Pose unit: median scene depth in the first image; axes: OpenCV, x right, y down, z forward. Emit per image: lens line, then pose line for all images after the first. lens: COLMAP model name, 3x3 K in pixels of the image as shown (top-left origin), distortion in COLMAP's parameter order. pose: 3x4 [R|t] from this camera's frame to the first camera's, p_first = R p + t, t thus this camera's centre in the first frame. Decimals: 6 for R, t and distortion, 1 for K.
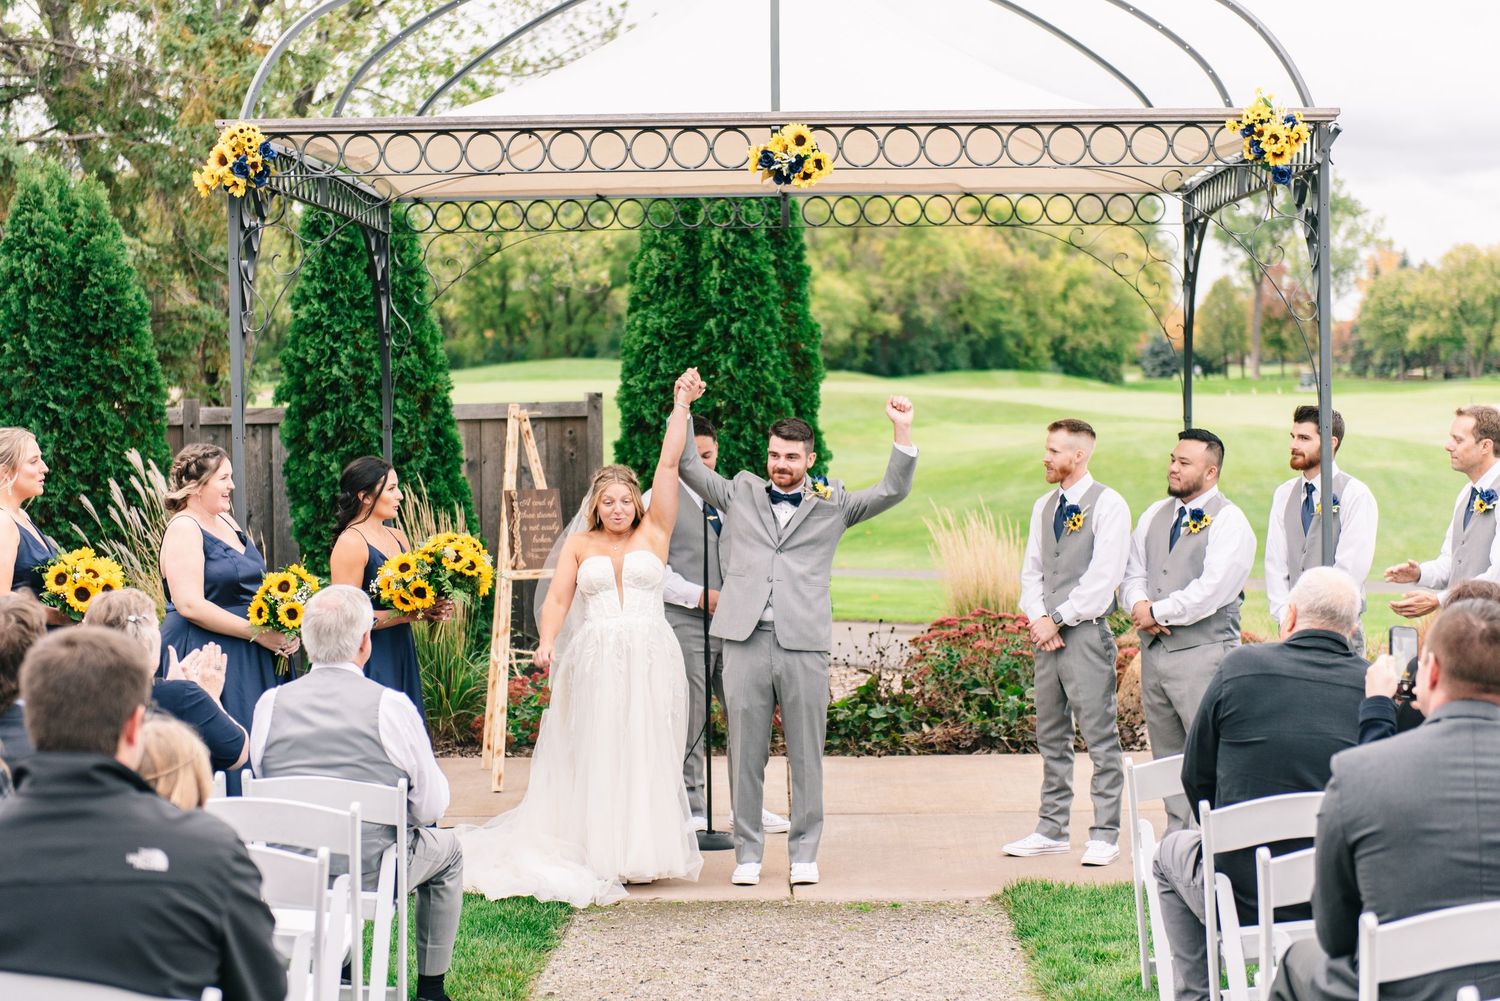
lens RADIAL K [[3101.7, 0, 750.0], [0, 3101.7, 500.5], [0, 0, 1]] dist [-0.012483, -0.116687]
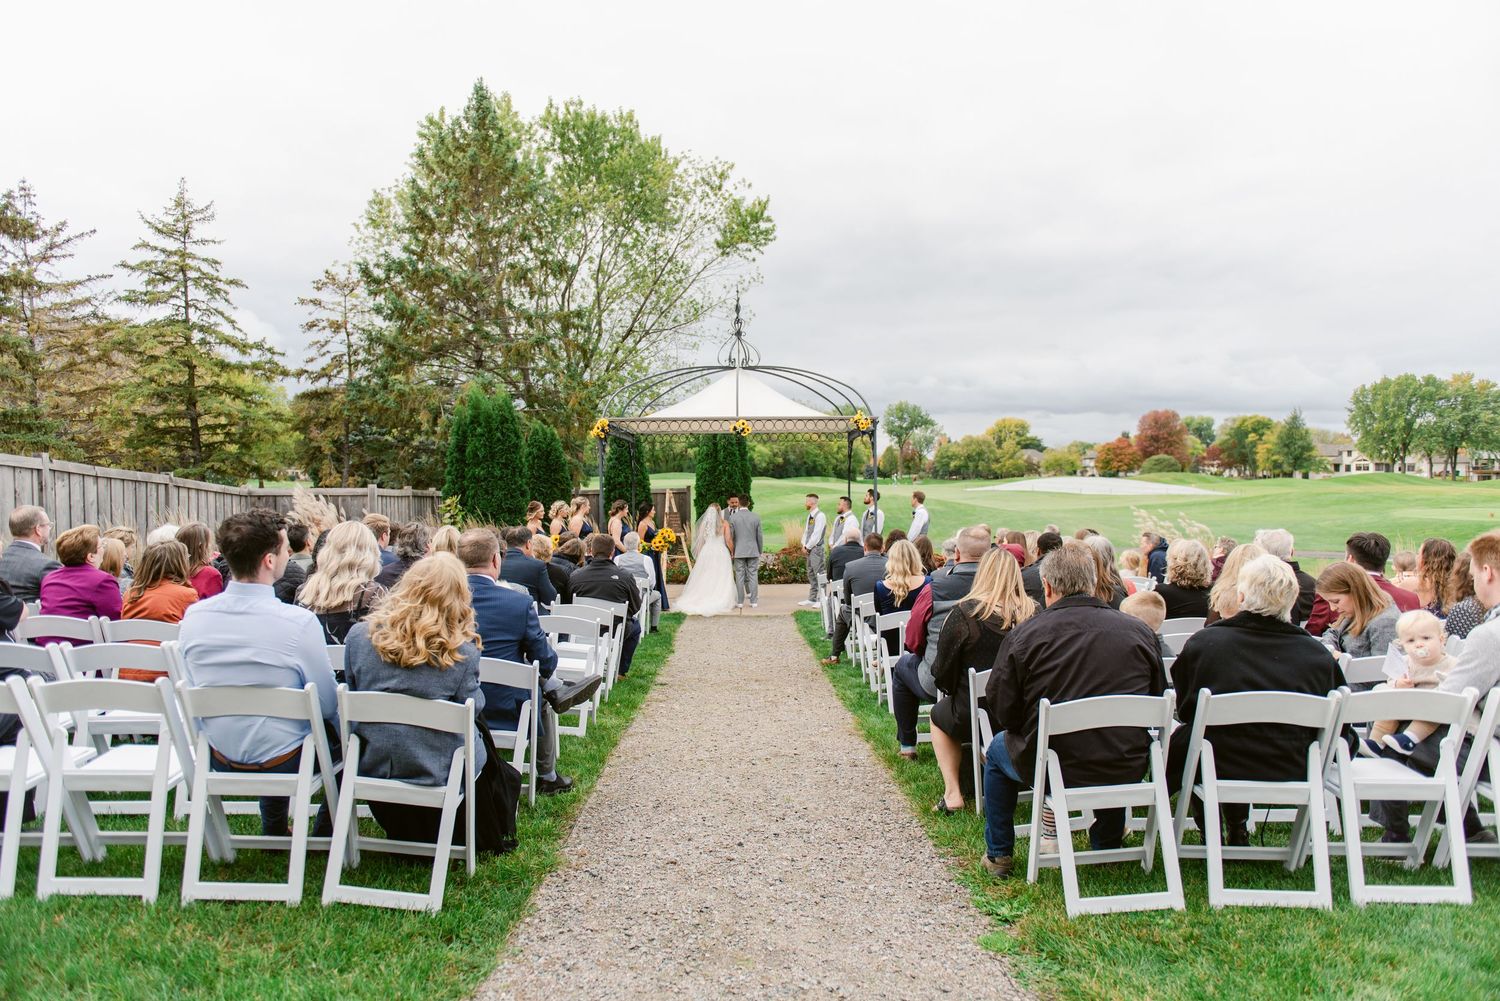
lens RADIAL K [[1025.5, 0, 749.4], [0, 1025.5, 503.7], [0, 0, 1]] dist [-0.001546, -0.000597]
pose [[0.999879, 0.002731, 0.015300, 0.003062], [-0.002500, 0.999883, -0.015071, 0.004782], [-0.015339, 0.015031, 0.999769, -0.237017]]
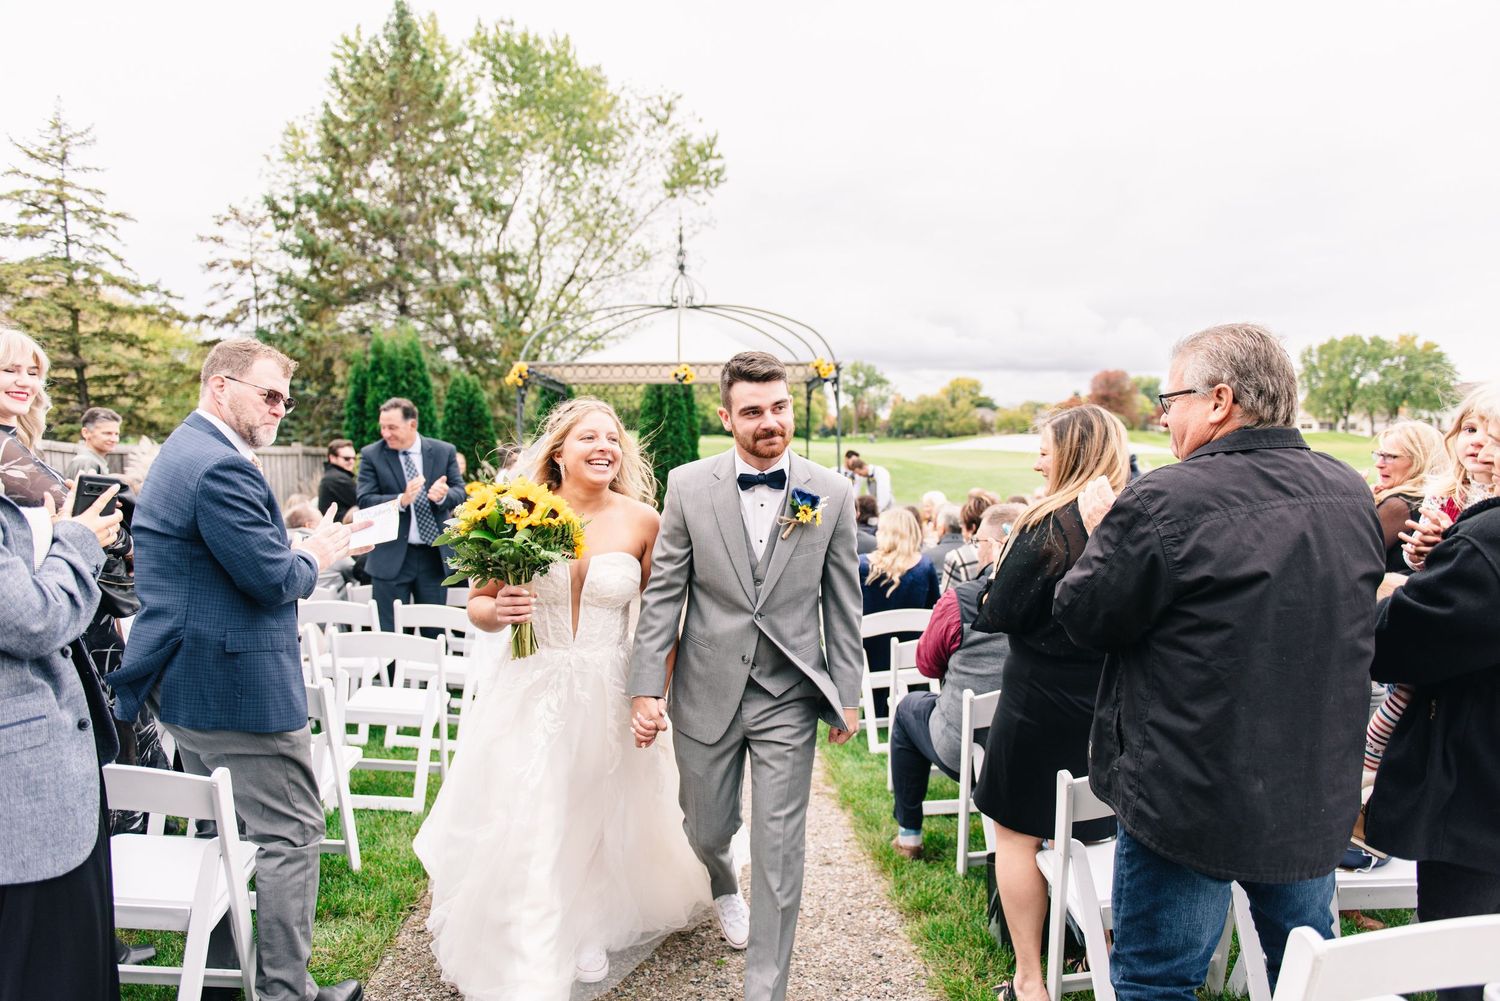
lens RADIAL K [[1025.5, 0, 749.4], [0, 1025.5, 503.7], [0, 0, 1]] dist [-0.001546, -0.000597]
pose [[0.998266, -0.000707, 0.058859, 0.014659], [-0.000764, 0.999688, 0.024950, 0.002610], [-0.058858, -0.024951, 0.997954, -0.102609]]
